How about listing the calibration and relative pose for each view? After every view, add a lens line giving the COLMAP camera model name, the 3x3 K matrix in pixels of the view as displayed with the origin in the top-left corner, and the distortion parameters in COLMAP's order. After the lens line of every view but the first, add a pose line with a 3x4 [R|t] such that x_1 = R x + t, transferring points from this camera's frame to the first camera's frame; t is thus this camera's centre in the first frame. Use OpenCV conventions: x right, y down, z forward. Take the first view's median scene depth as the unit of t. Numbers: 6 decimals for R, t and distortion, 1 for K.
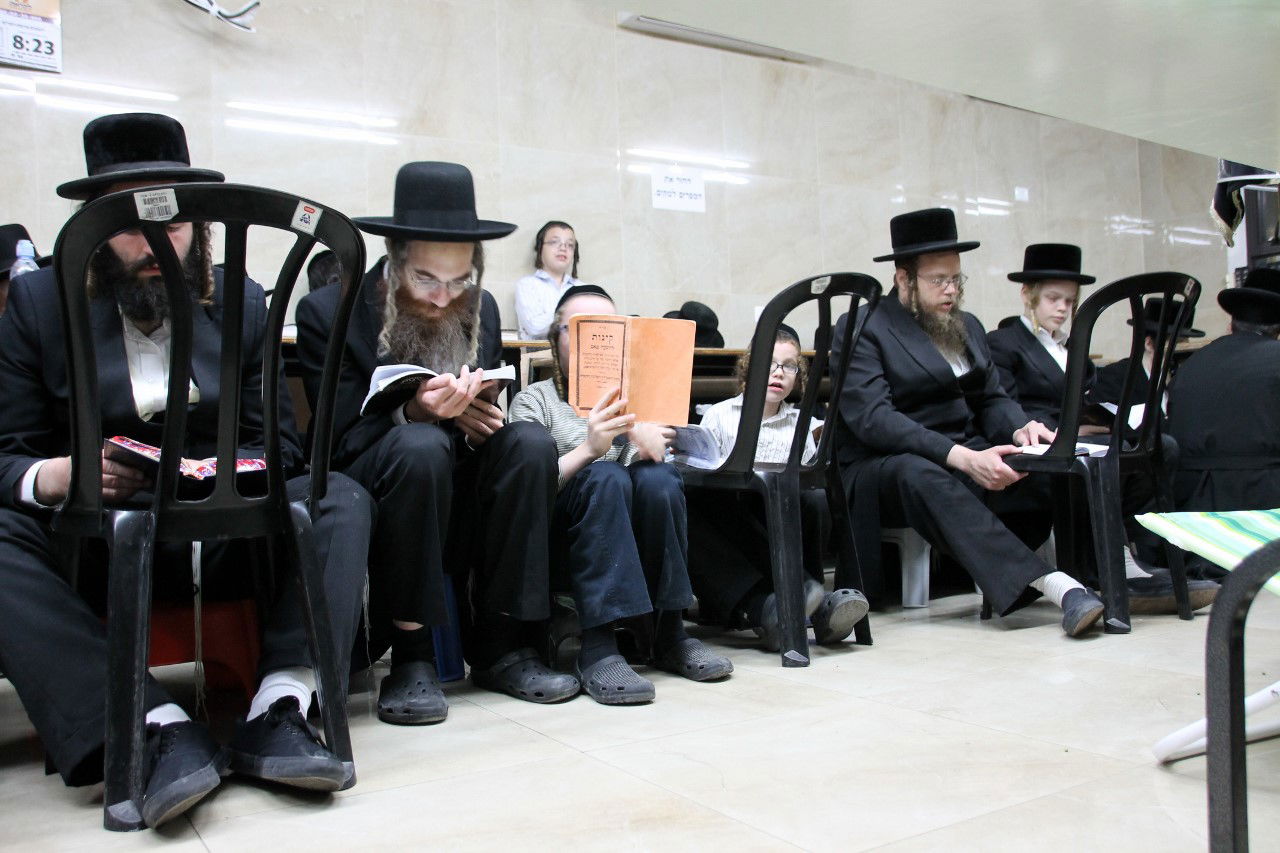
lens RADIAL K [[1168.3, 0, 640.7], [0, 1168.3, 365.7], [0, 0, 1]] dist [-0.119836, 0.320914]
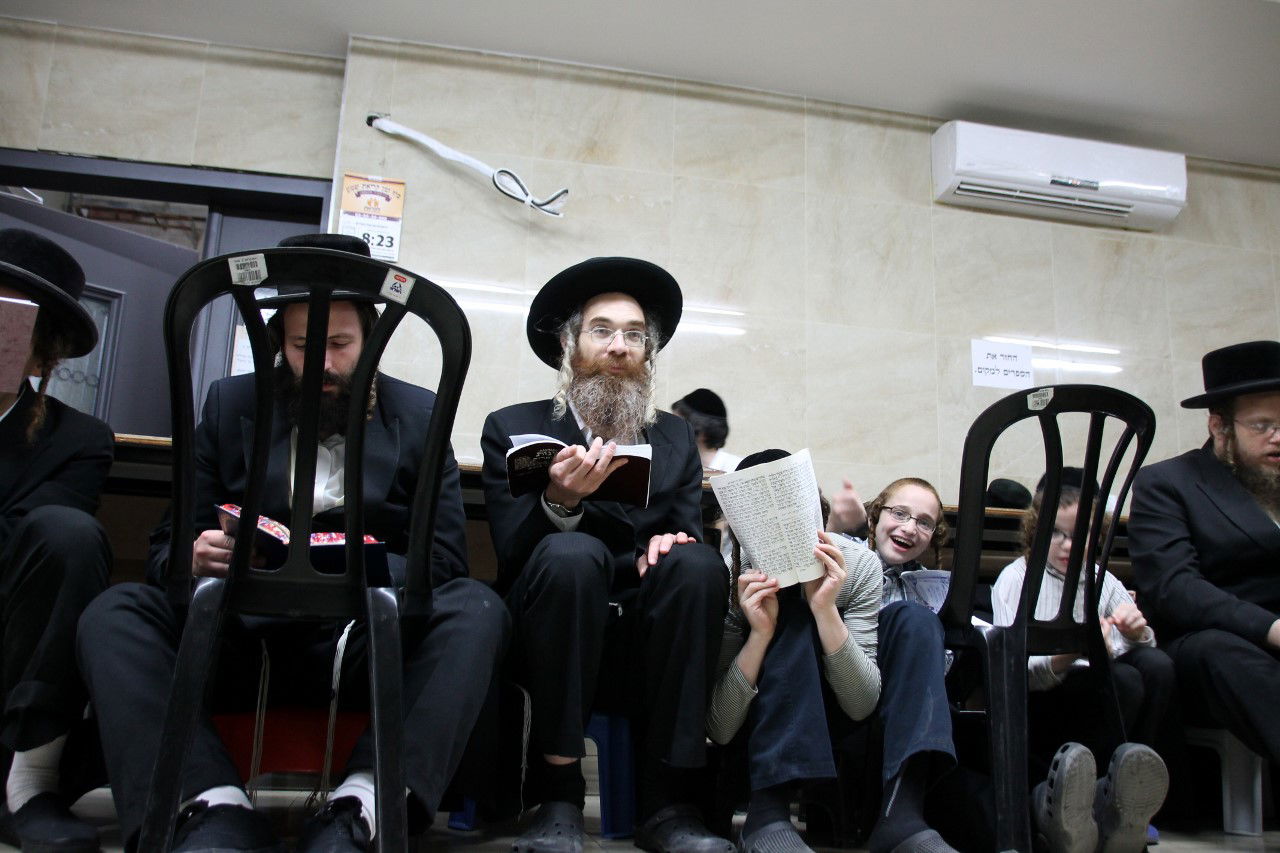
lens RADIAL K [[1168.3, 0, 640.7], [0, 1168.3, 365.7], [0, 0, 1]] dist [-0.119836, 0.320914]
pose [[0.945445, -0.024001, -0.324896, 0.109823], [-0.037822, 0.982453, -0.182637, 0.053633], [0.323578, 0.184961, 0.927947, 0.075552]]
